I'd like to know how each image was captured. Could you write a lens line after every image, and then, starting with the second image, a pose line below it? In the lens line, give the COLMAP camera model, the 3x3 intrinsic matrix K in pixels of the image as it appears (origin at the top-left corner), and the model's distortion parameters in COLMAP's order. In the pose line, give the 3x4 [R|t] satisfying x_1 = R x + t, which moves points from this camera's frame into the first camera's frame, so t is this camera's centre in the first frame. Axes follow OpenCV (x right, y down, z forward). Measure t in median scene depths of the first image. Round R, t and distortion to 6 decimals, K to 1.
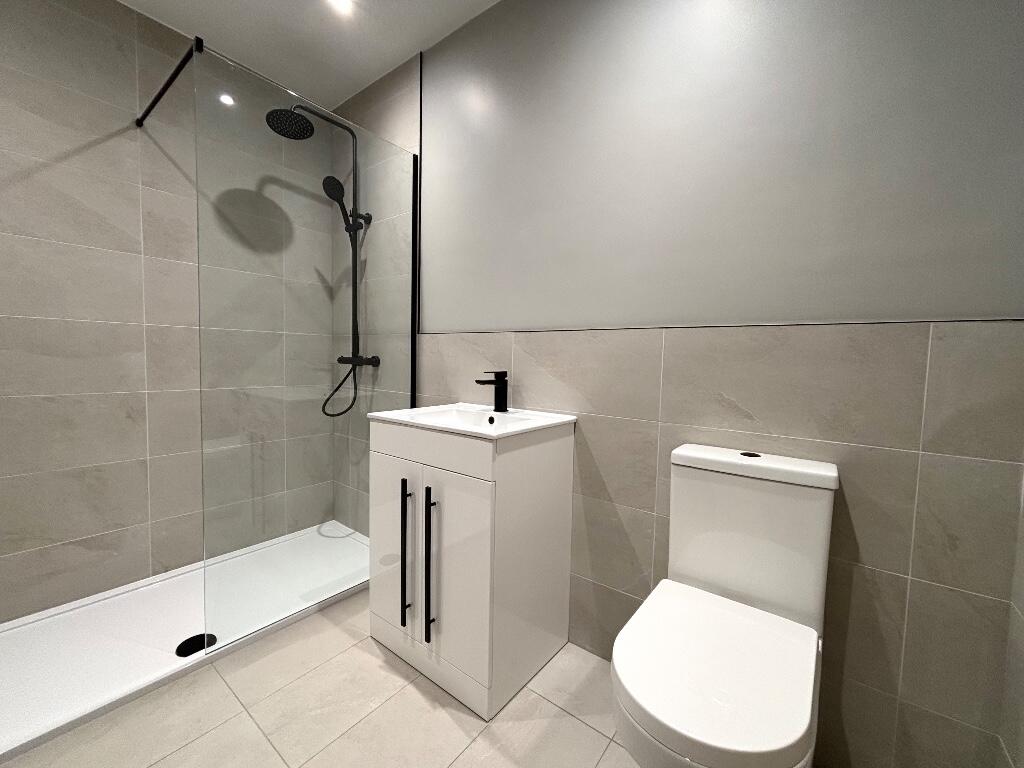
lens RADIAL K [[419.6, 0, 510.4], [0, 419.6, 384.4], [0, 0, 1]] dist [0.004281, 0.000373]
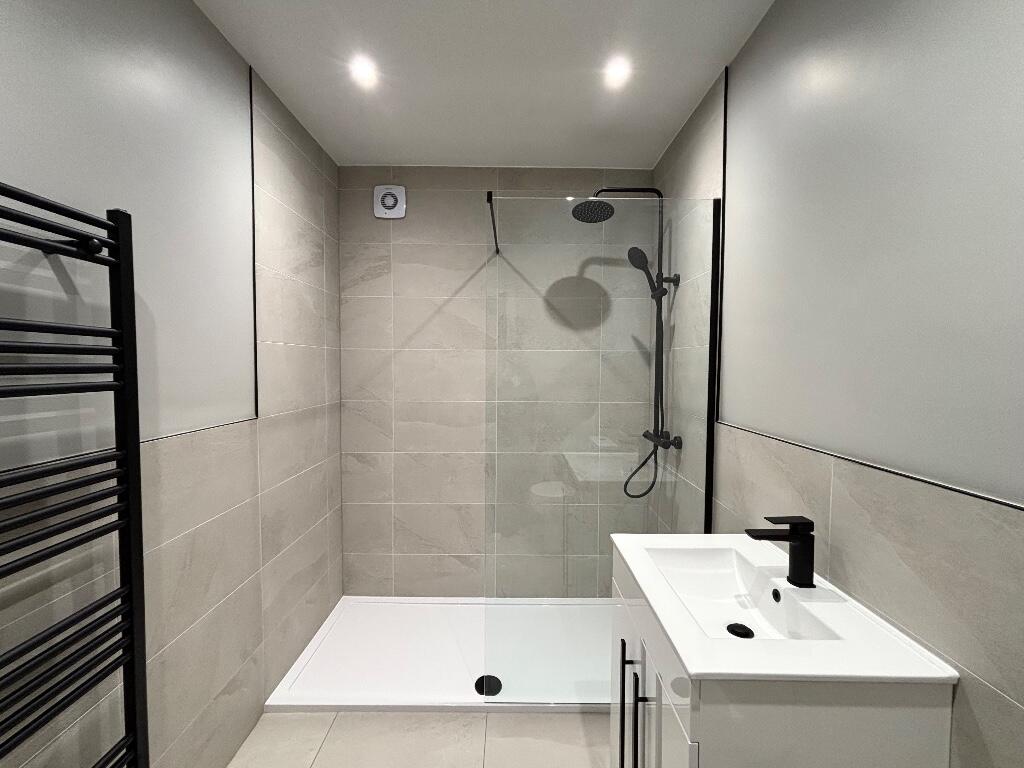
lens RADIAL K [[419.6, 0, 510.1], [0, 419.6, 382.7], [0, 0, 1]] dist [0.004281, 0.000373]
pose [[0.608991, 0.015679, -0.793022, 0.170847], [-0.042457, 0.999016, -0.012853, -0.172699], [0.792040, 0.041497, 0.609057, 0.222900]]
